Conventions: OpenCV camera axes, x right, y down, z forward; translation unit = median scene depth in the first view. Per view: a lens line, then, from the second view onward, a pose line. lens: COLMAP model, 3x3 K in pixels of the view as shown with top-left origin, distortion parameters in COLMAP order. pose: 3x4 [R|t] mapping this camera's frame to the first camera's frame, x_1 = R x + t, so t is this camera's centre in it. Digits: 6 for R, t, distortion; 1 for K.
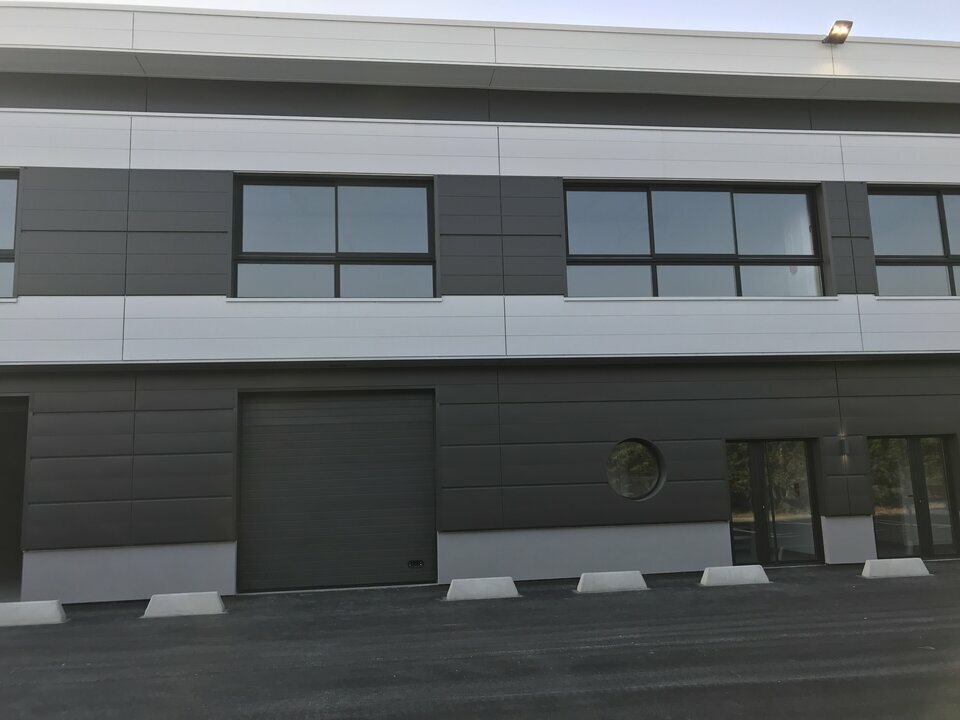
lens RADIAL K [[717.9, 0, 479.6], [0, 717.9, 380.6], [0, 0, 1]] dist [0.007068, -0.001635]
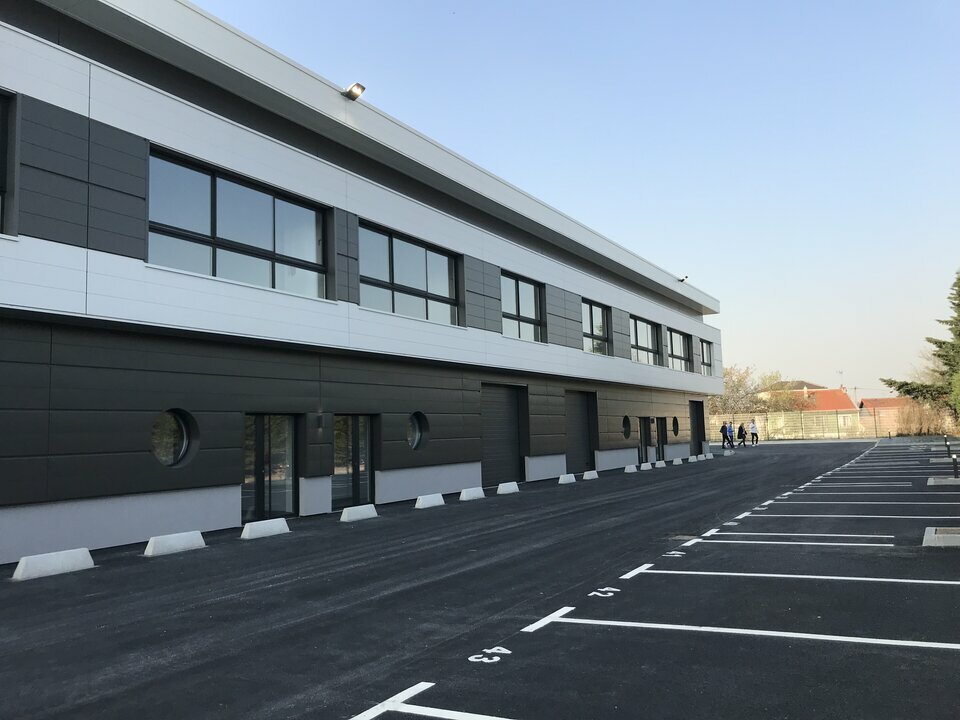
lens RADIAL K [[873.8, 0, 480.0], [0, 873.8, 360.0], [0, 0, 1]] dist [0.061449, -0.012549]
pose [[0.556262, 0.086818, 0.826459, -0.601644], [-0.103801, 0.993998, -0.034553, 0.010346], [-0.824499, -0.066567, 0.561935, -0.071894]]
